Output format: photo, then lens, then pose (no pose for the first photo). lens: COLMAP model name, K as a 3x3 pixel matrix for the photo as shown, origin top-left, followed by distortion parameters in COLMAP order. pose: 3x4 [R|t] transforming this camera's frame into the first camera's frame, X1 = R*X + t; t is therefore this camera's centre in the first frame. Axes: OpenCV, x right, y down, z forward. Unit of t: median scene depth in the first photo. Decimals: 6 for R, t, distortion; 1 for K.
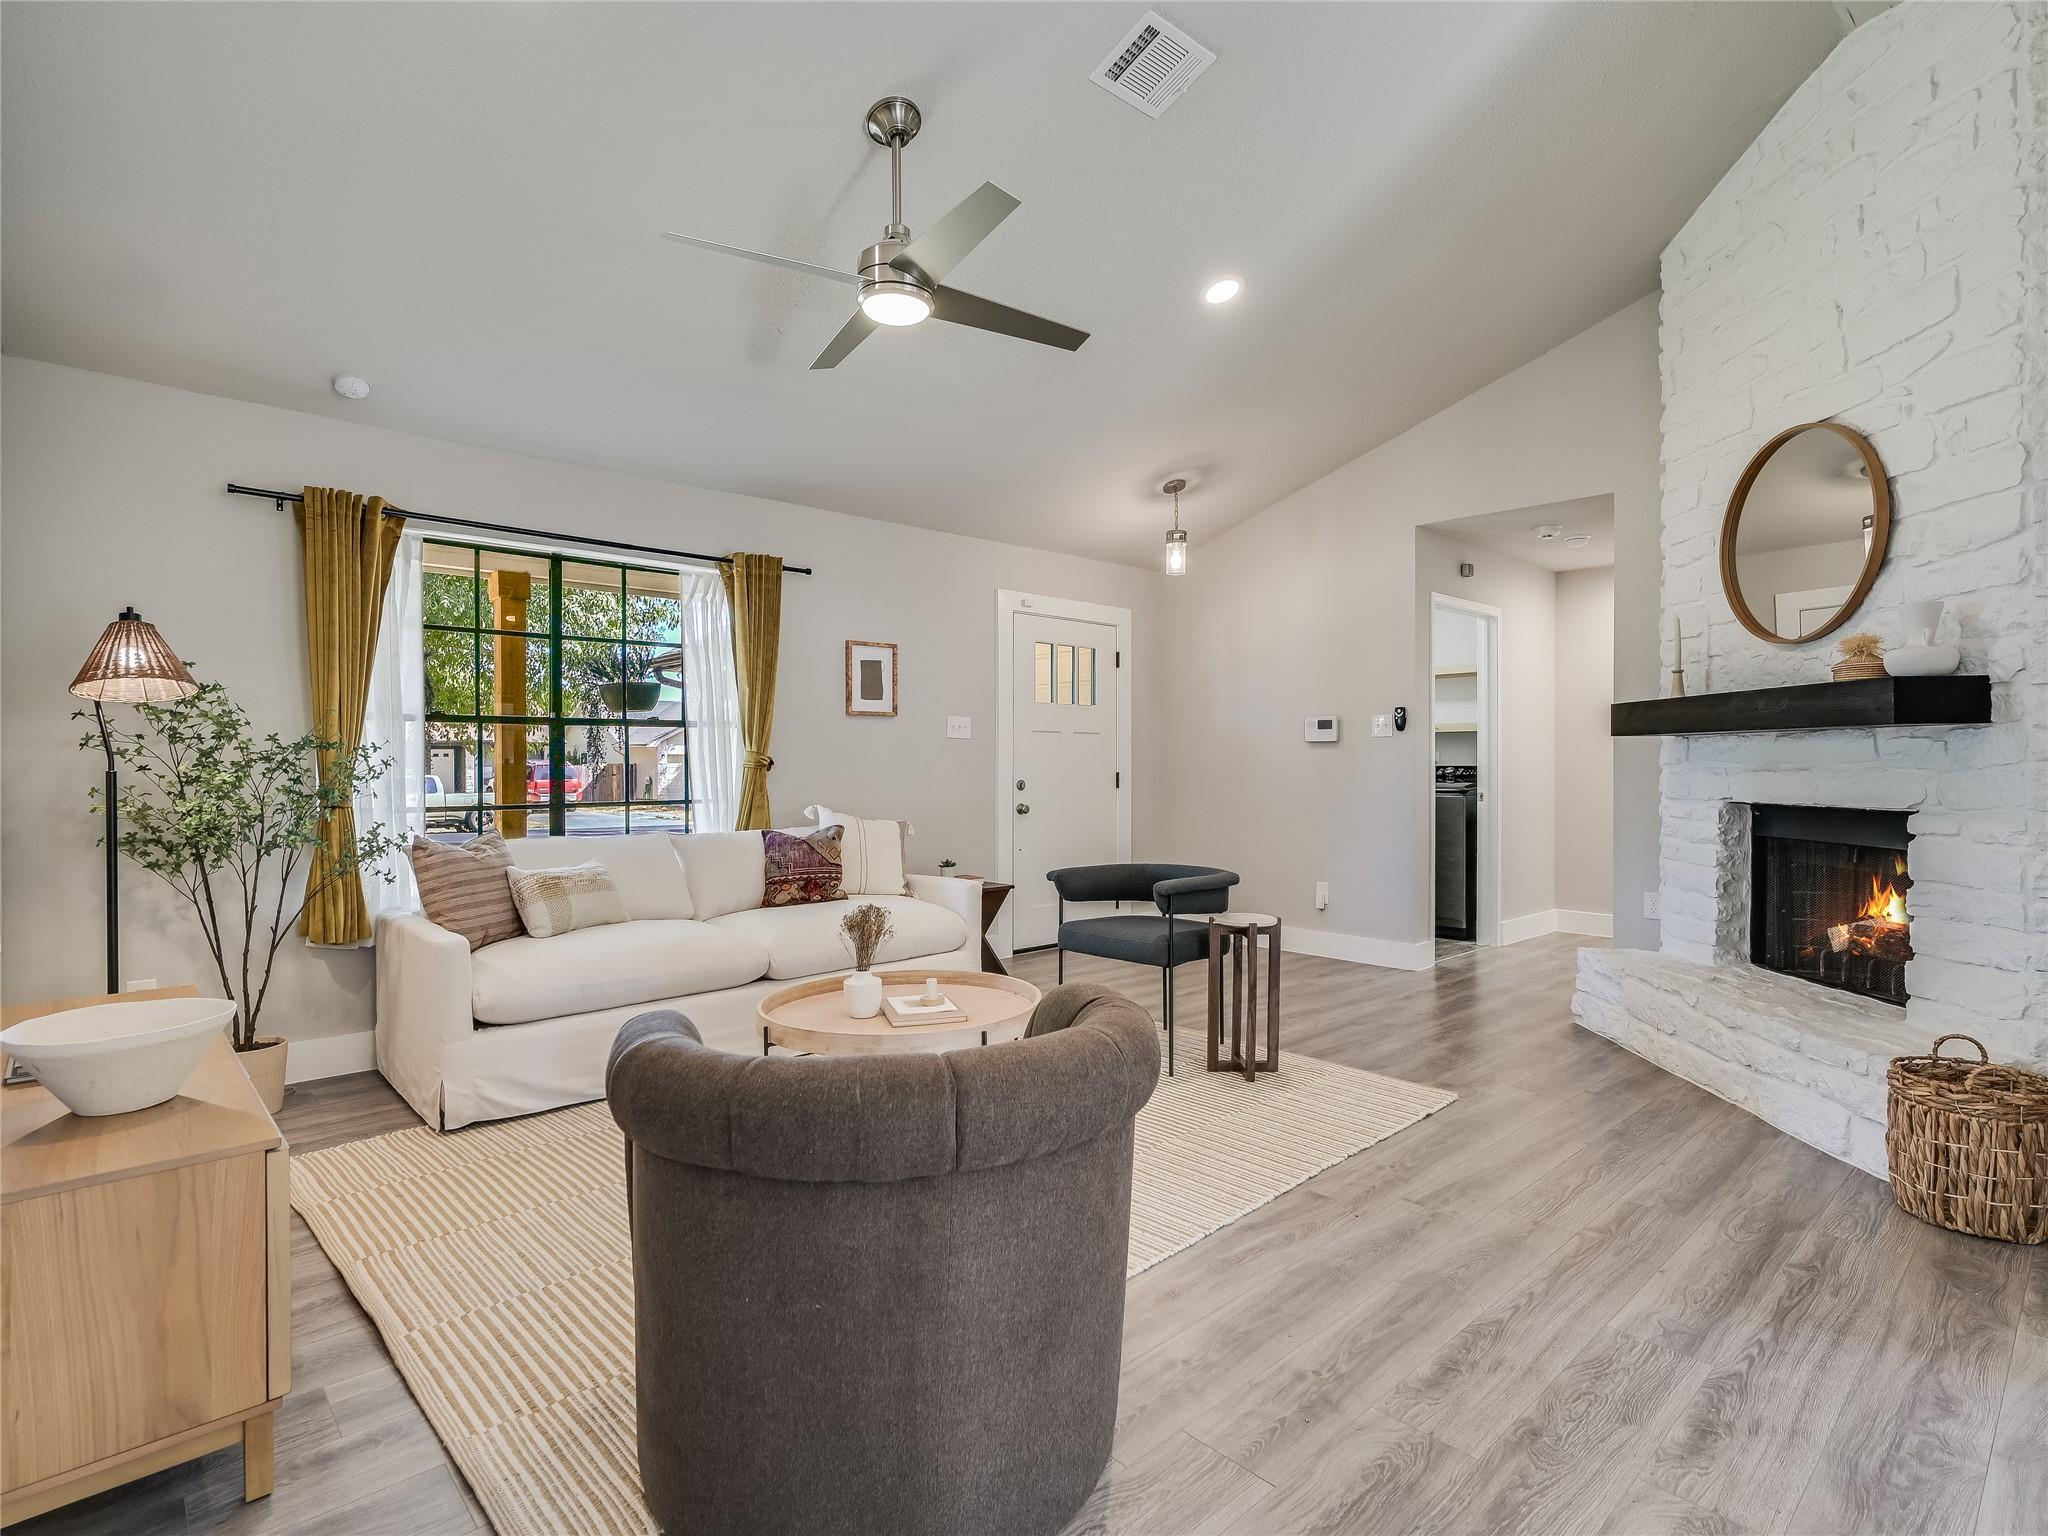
lens RADIAL K [[1012.6, 0, 1022.7], [0, 1012.6, 760.4], [0, 0, 1]] dist [-0.005963, 0.002283]
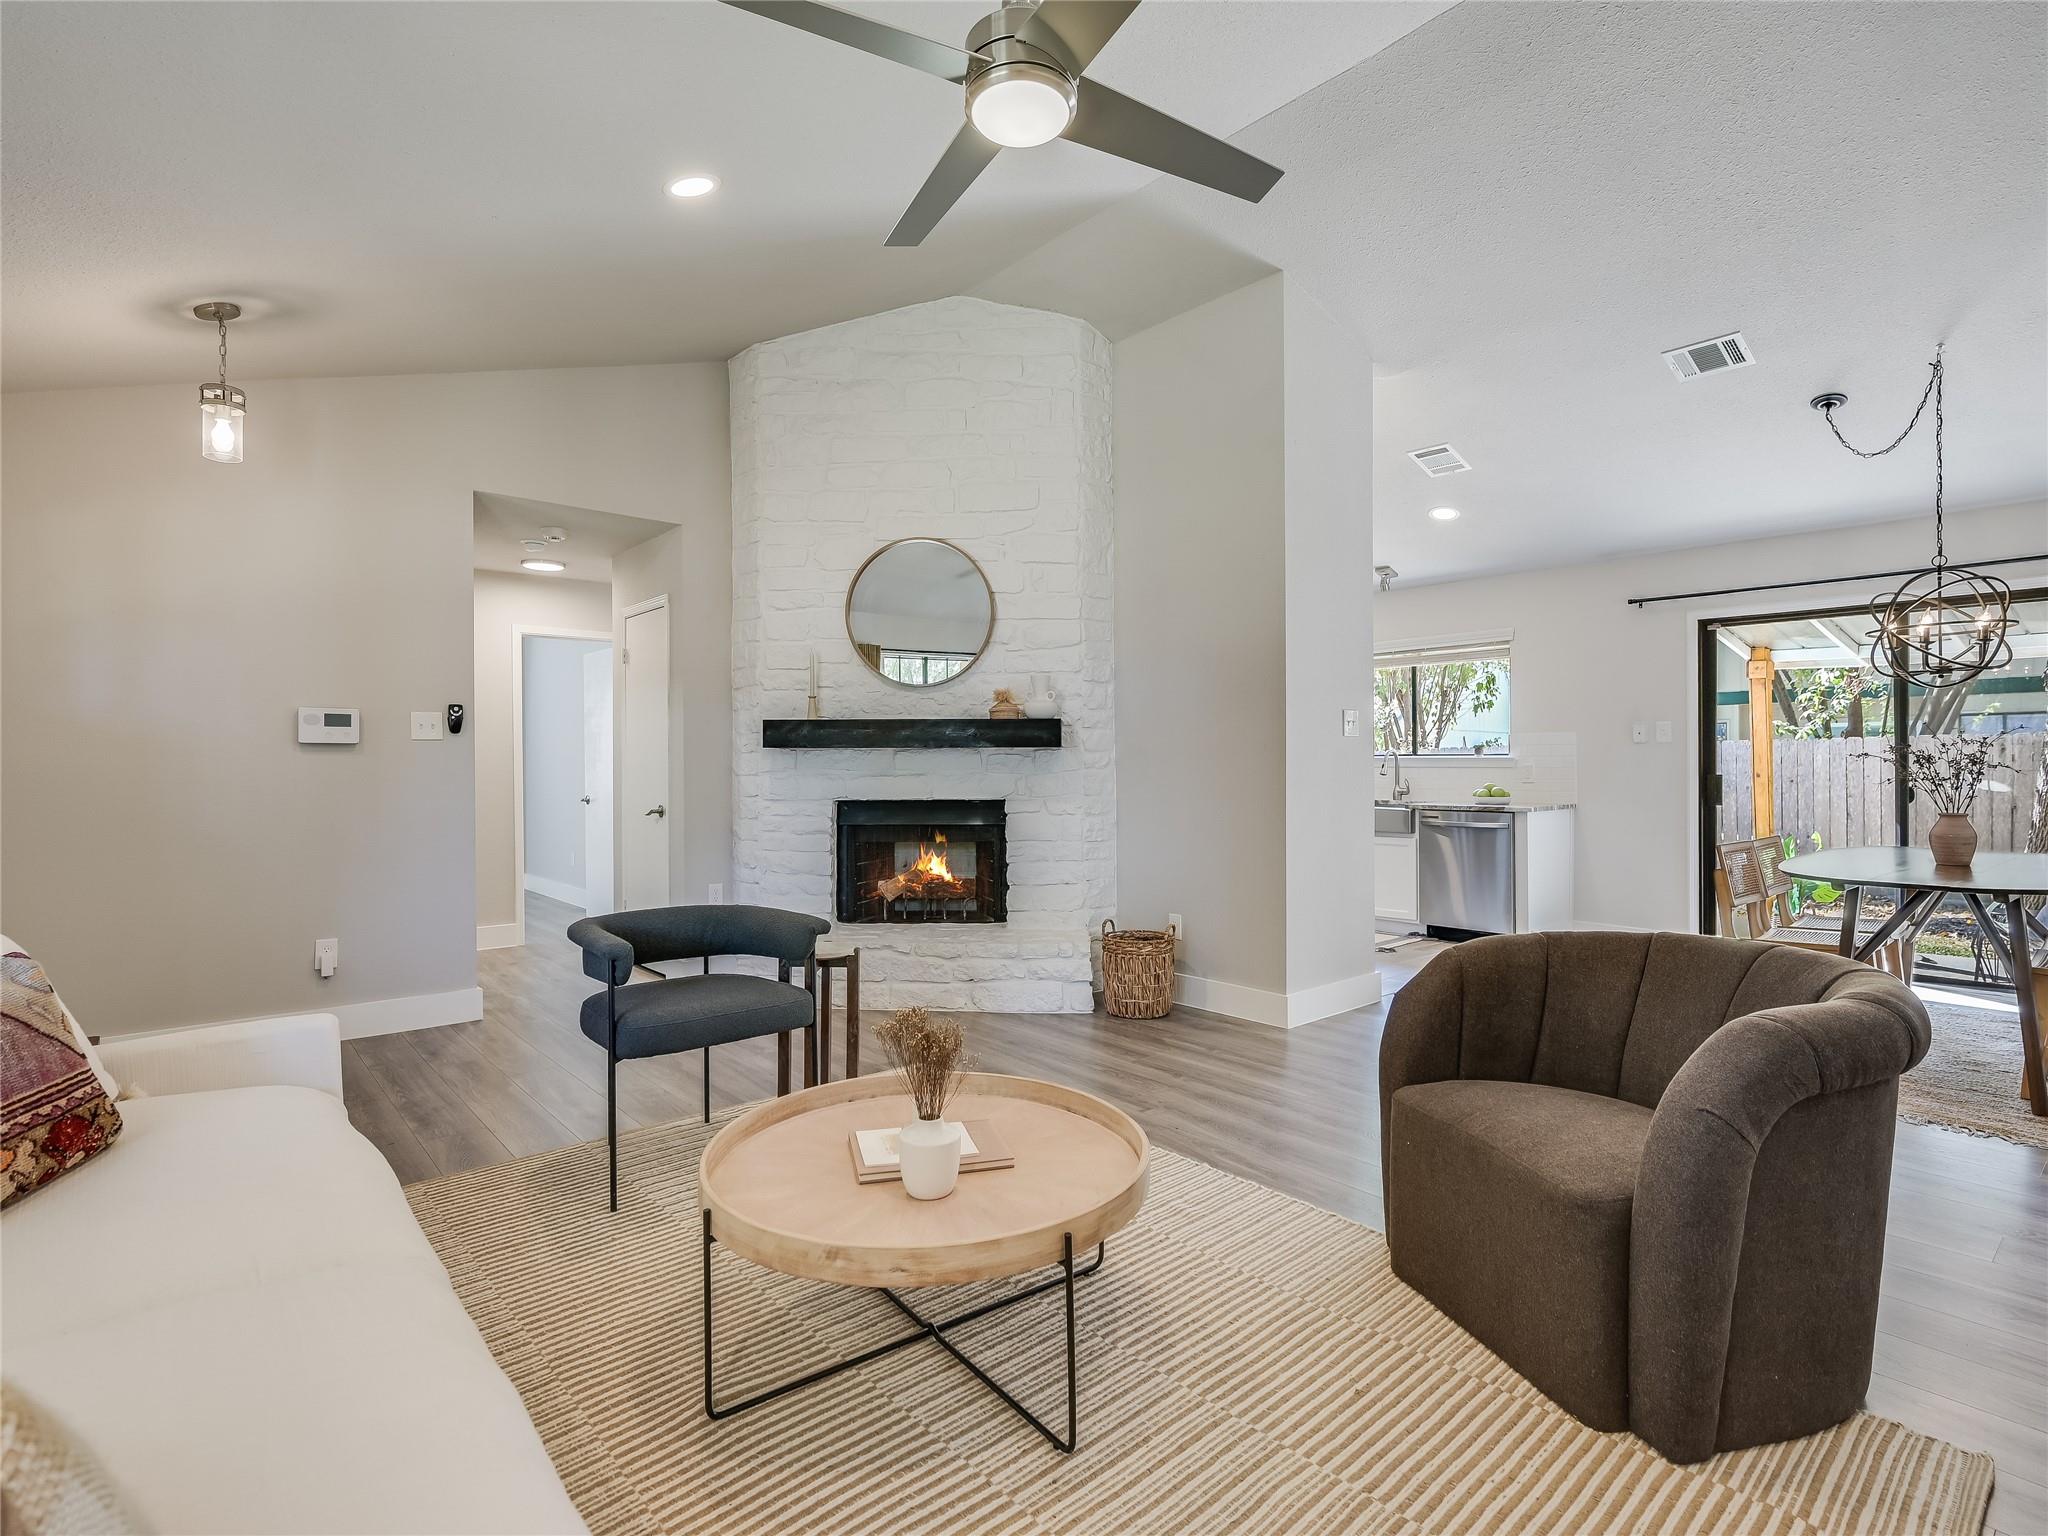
lens RADIAL K [[1012.6, 0, 1003.8], [0, 1012.6, 756.8], [0, 0, 1]] dist [-0.005963, 0.002283]
pose [[0.046005, 0.007741, 0.998911, -0.766549], [0.000879, 0.999969, -0.007790, -0.005958], [-0.998941, 0.001236, 0.045996, 0.929675]]
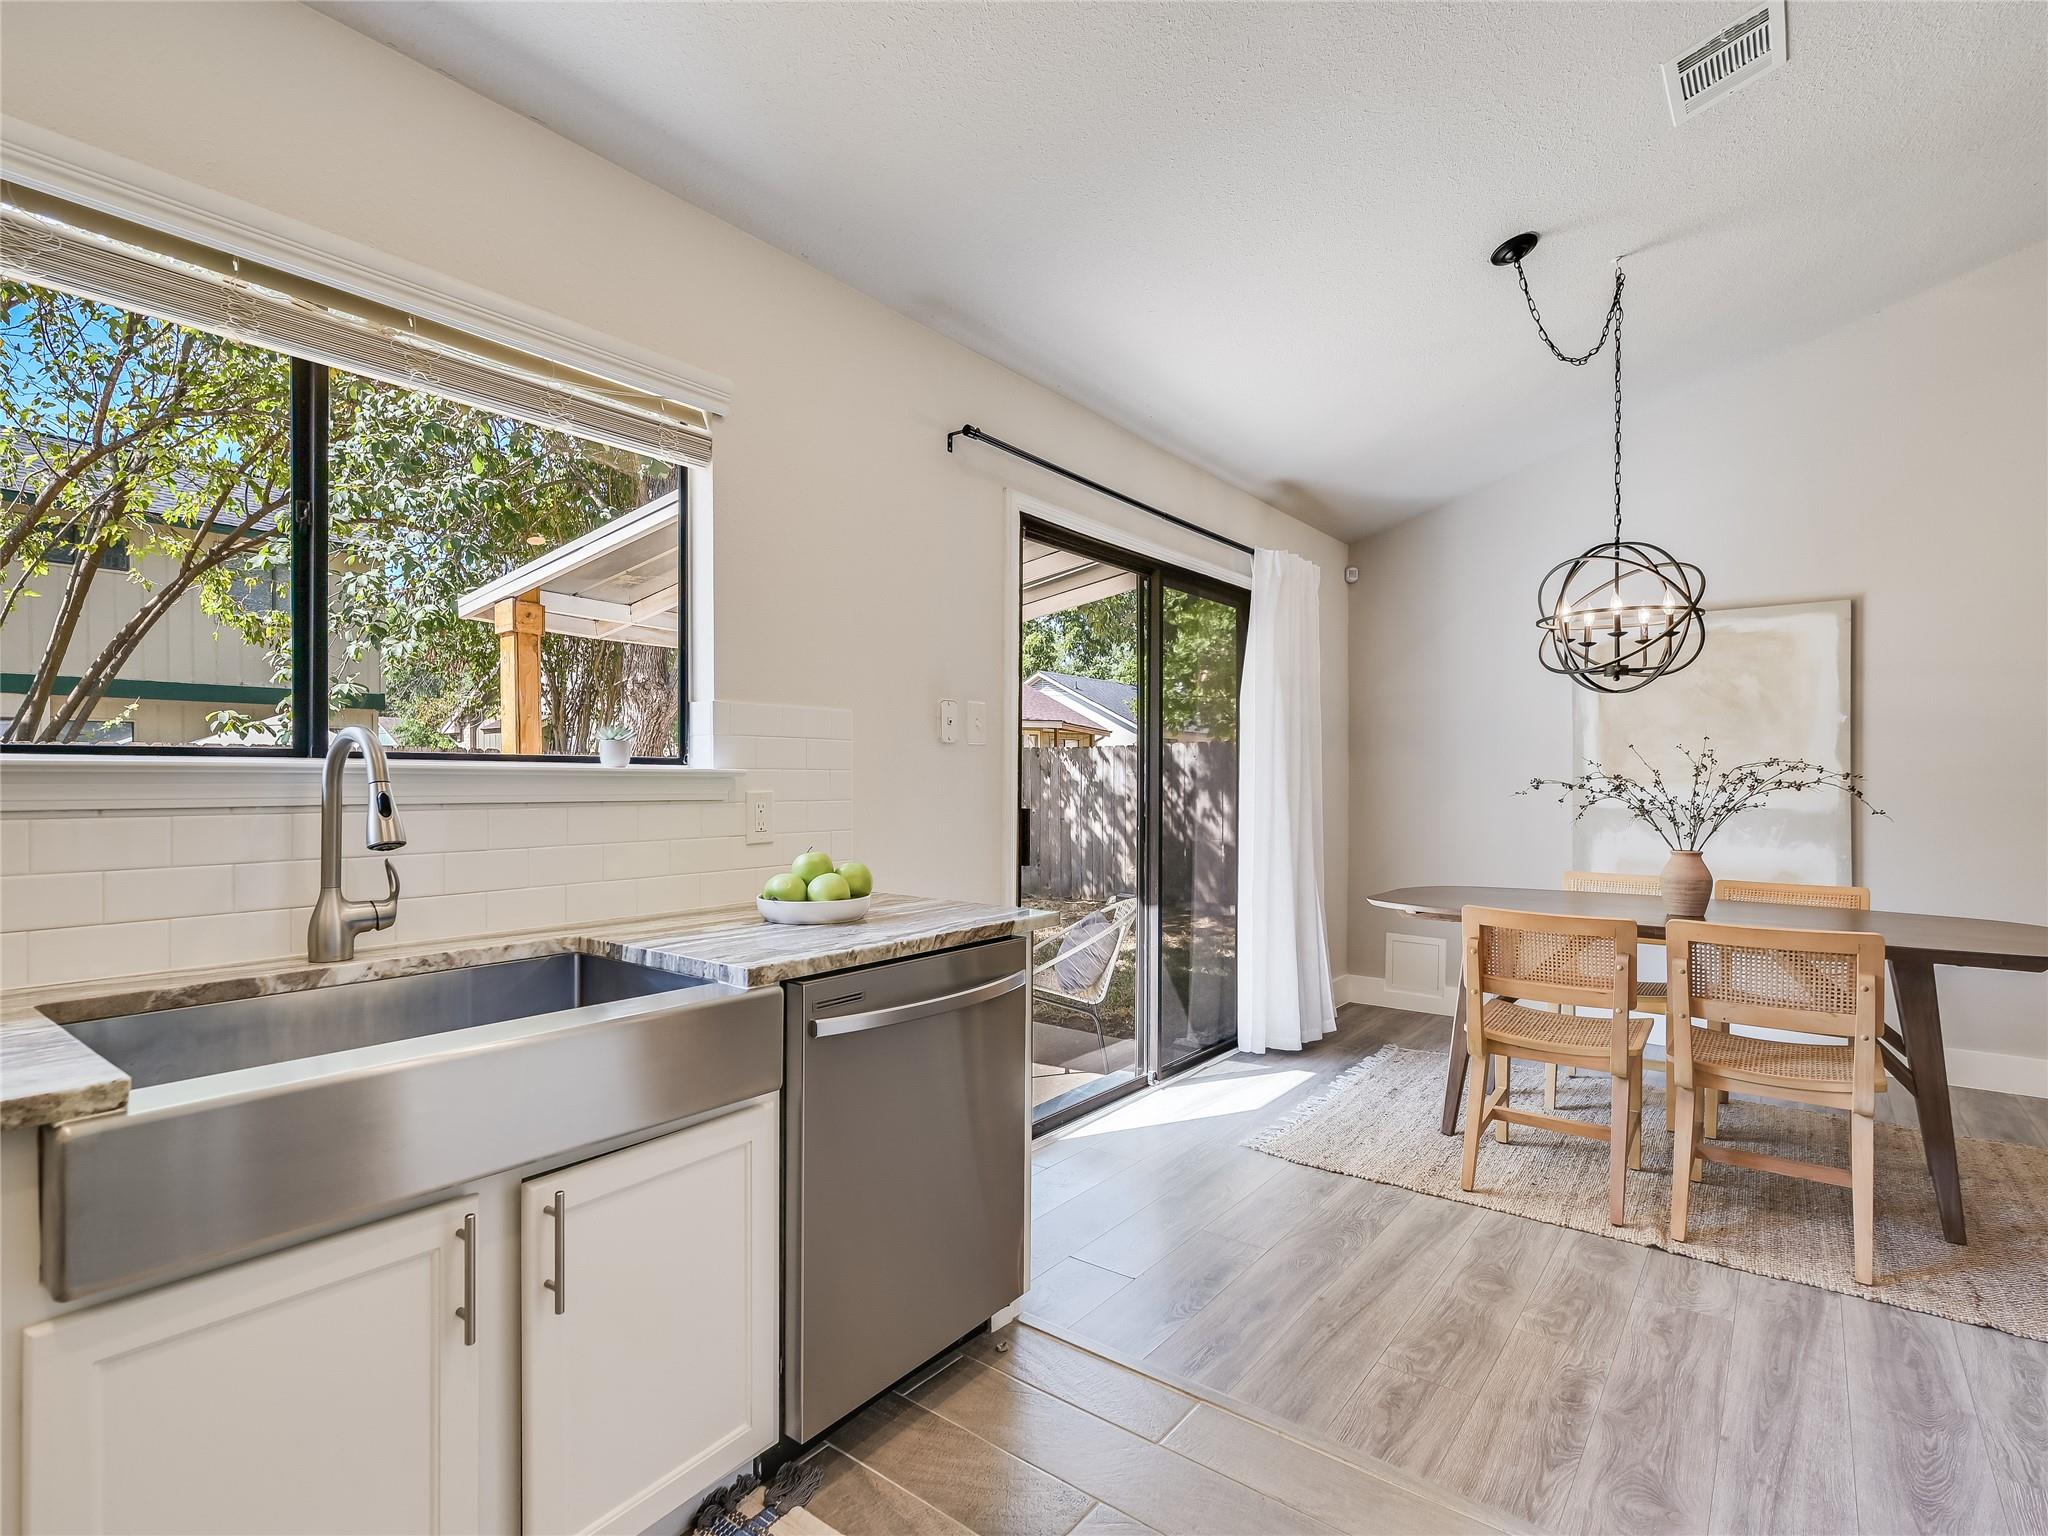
lens RADIAL K [[1012.6, 0, 1011.3], [0, 1012.6, 785.3], [0, 0, 1]] dist [-0.005963, 0.002283]
pose [[-0.985506, -0.002799, -0.169617, 1.360985], [-0.003661, 0.999982, 0.004770, -0.012961], [0.169600, 0.005322, -0.985499, 0.692233]]
